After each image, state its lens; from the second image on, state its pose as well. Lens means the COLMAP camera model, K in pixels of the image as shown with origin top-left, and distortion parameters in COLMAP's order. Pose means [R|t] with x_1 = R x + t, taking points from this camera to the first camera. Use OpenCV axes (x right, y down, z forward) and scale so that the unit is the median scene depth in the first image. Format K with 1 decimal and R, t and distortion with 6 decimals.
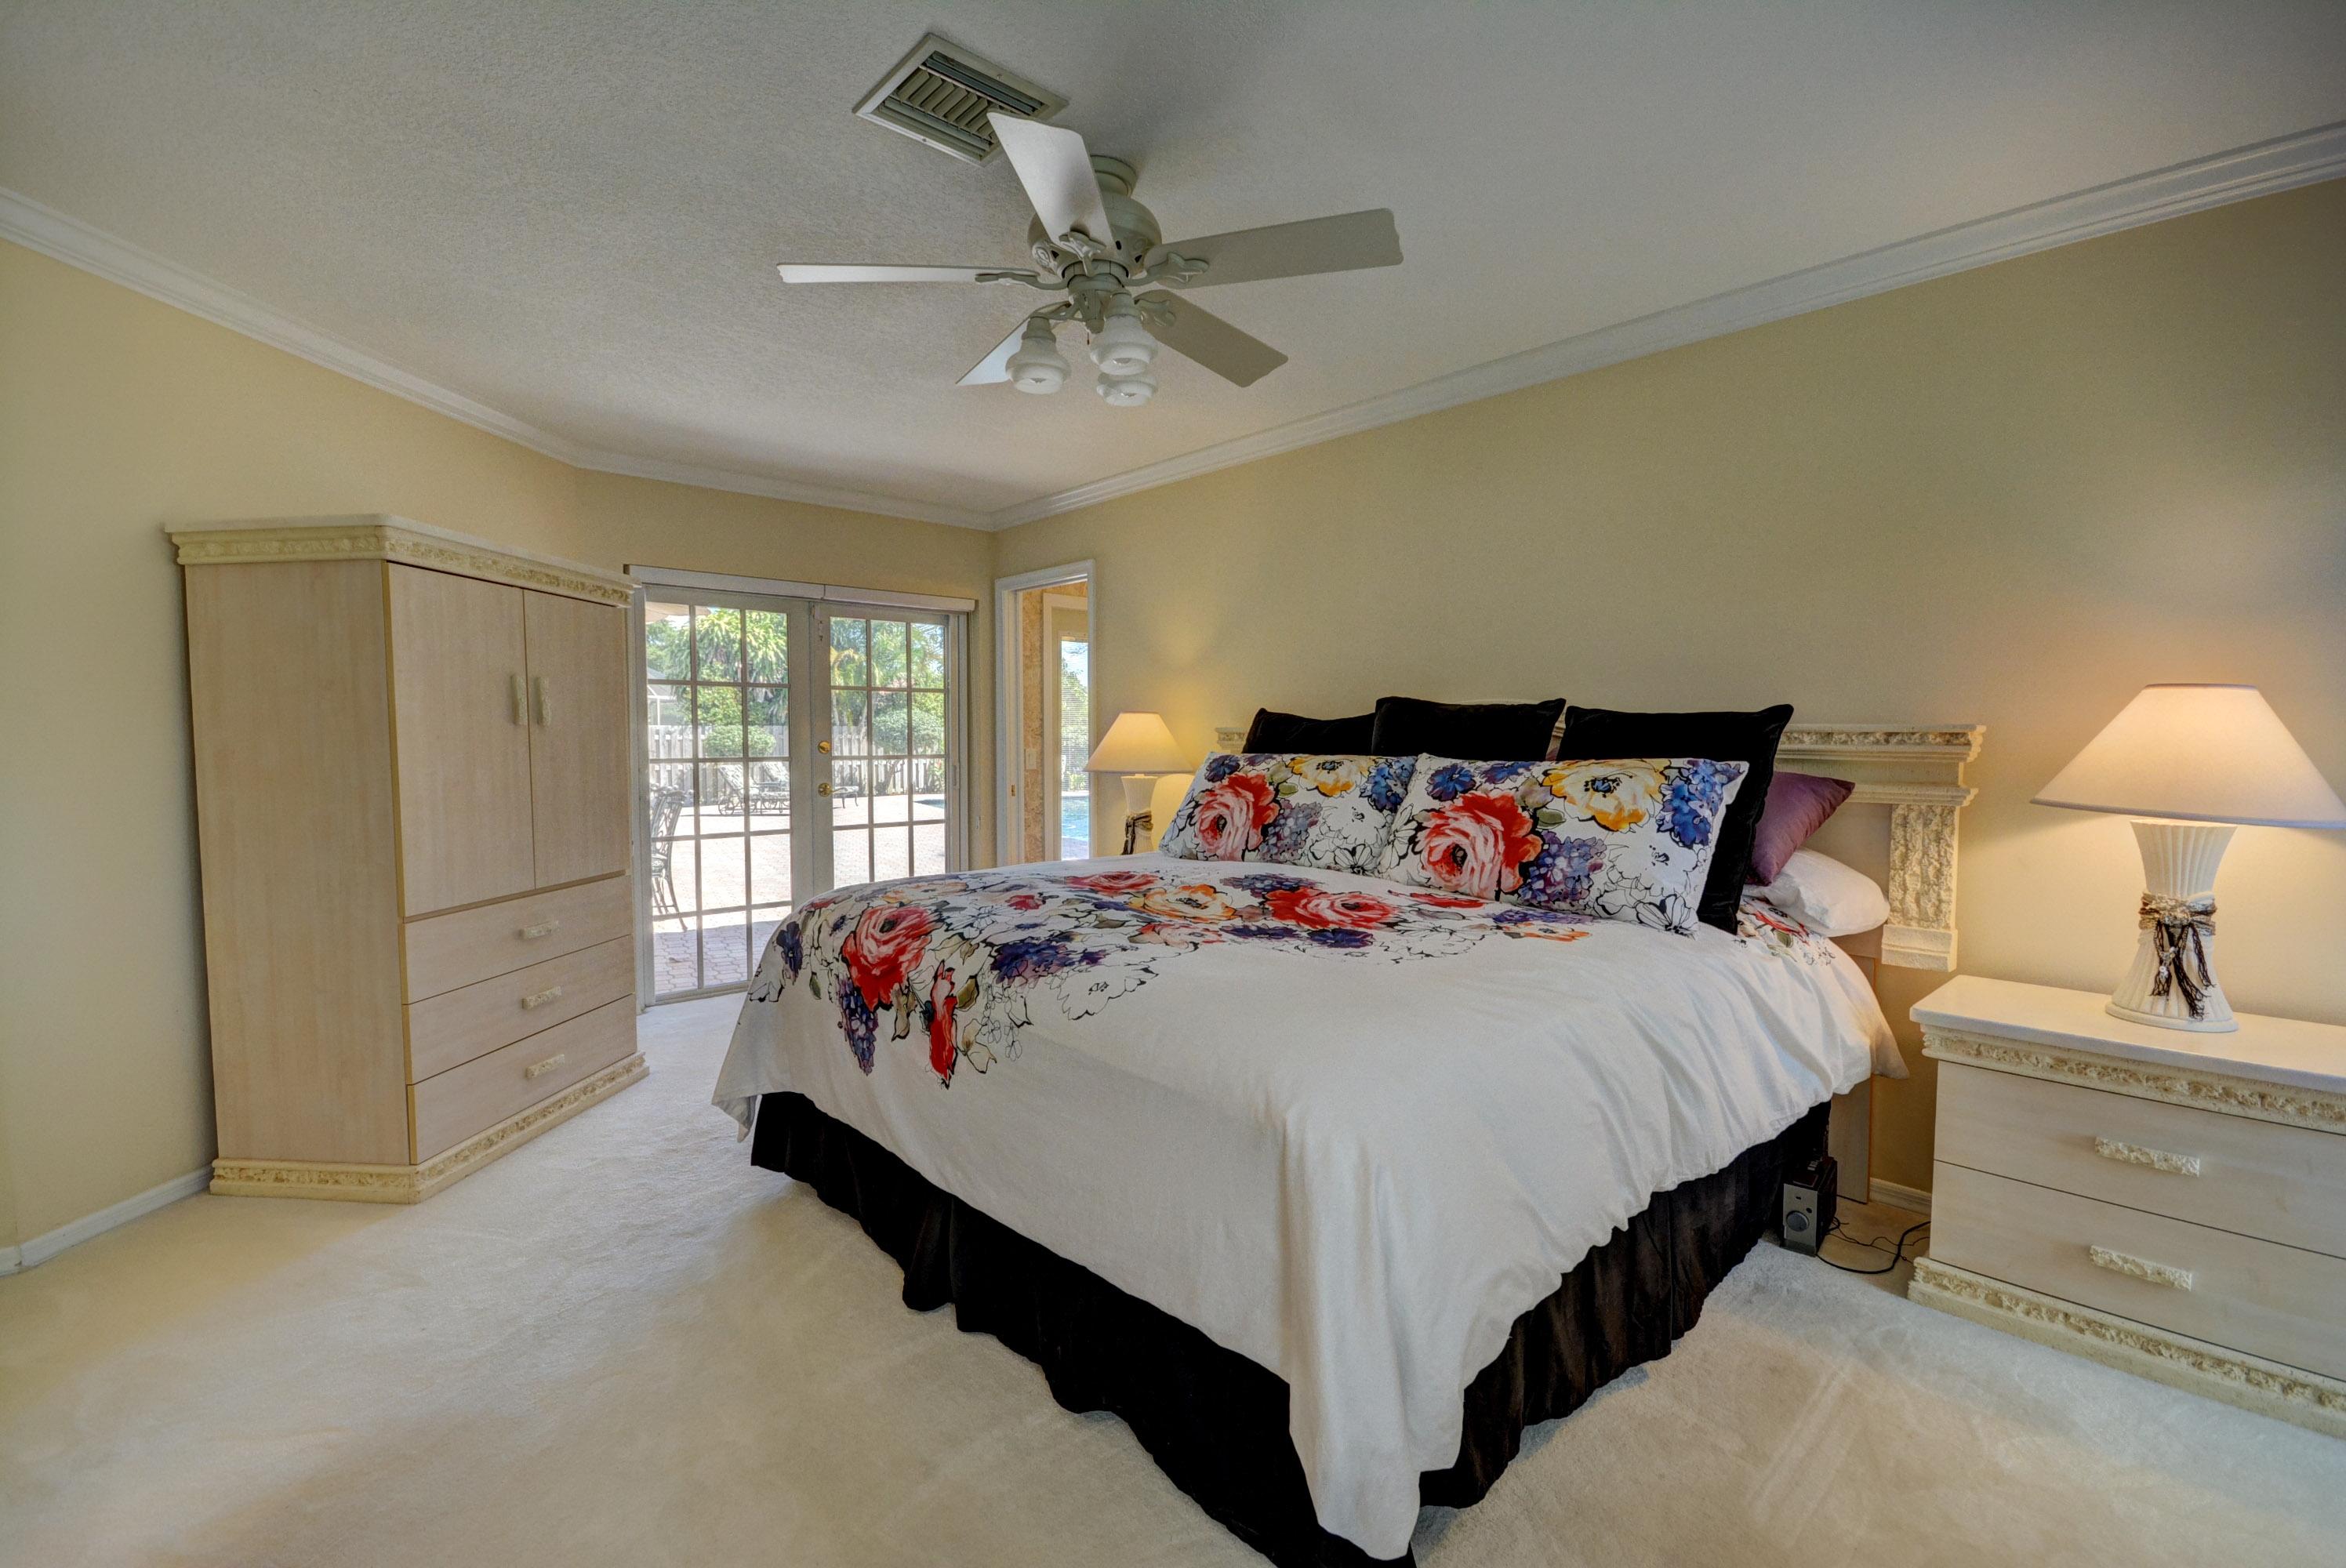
lens RADIAL K [[1027.6, 0, 1170.1], [0, 1027.6, 796.5], [0, 0, 1]] dist [0.002641, -0.009748]
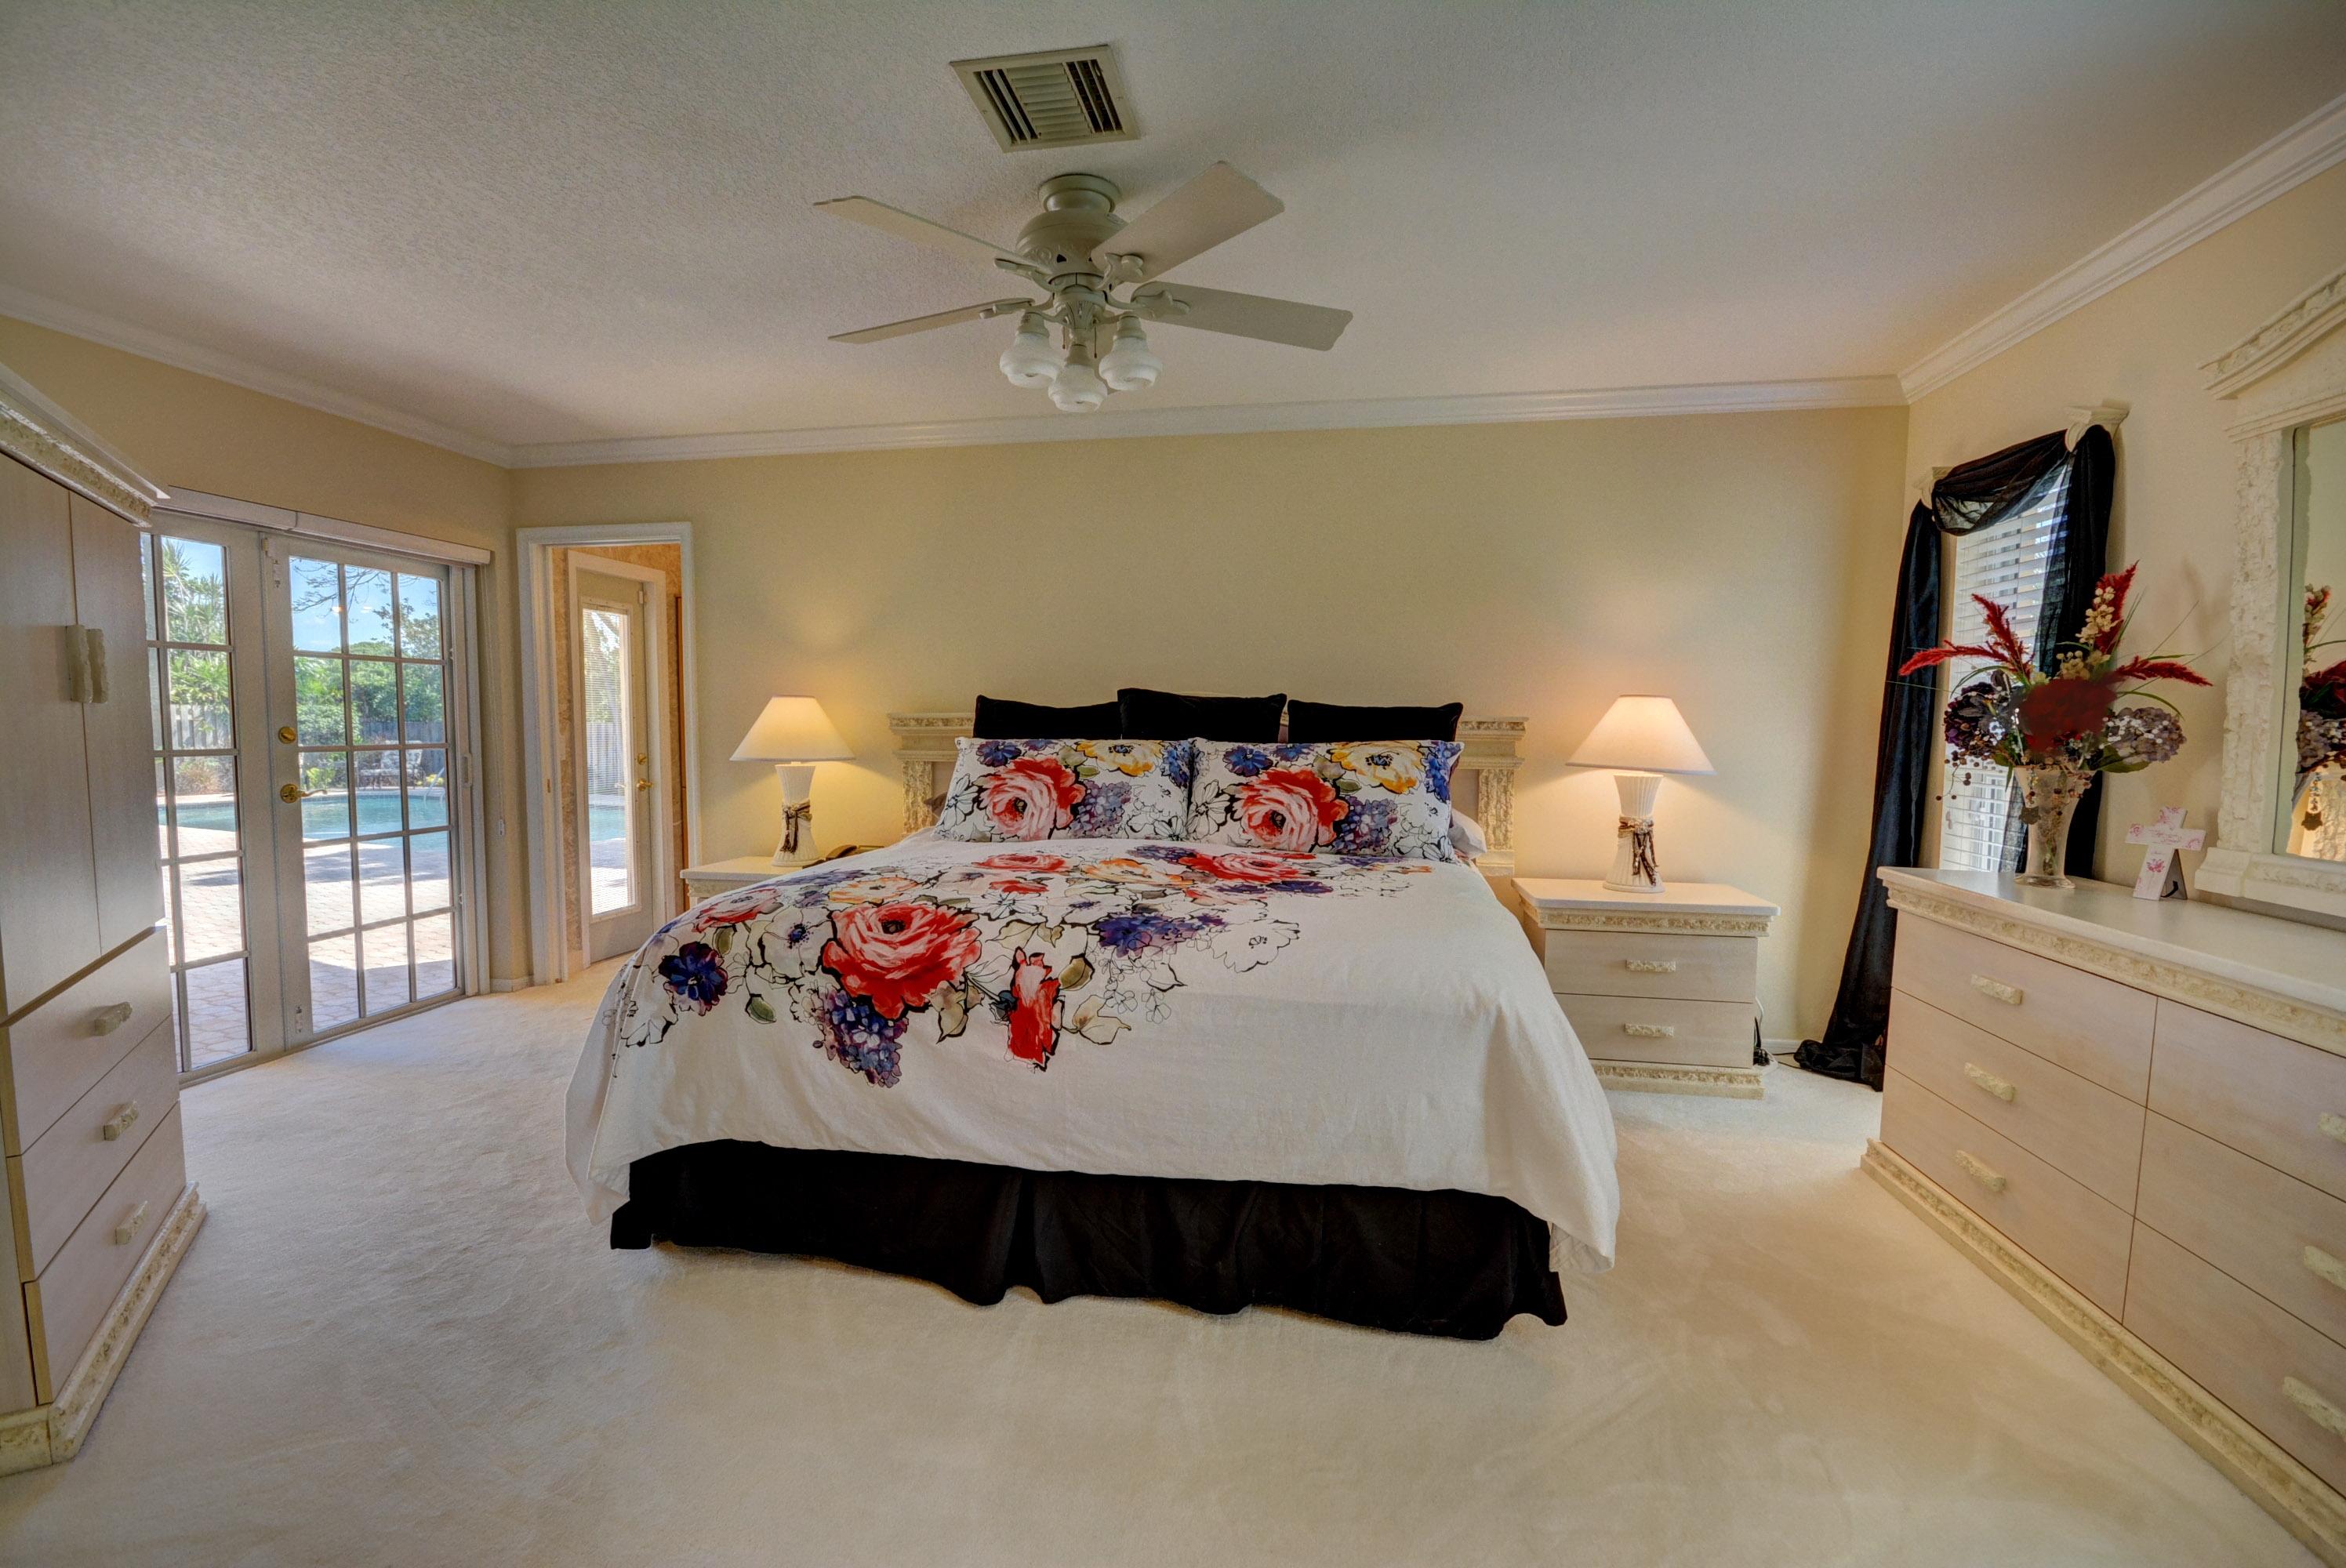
lens RADIAL K [[1027.6, 0, 1128.8], [0, 1027.6, 801.9], [0, 0, 1]] dist [0.002641, -0.009748]
pose [[0.790619, -0.044668, 0.610677, -0.662926], [0.032081, 0.998988, 0.031537, -0.009534], [-0.611467, -0.005342, 0.791252, 0.127473]]
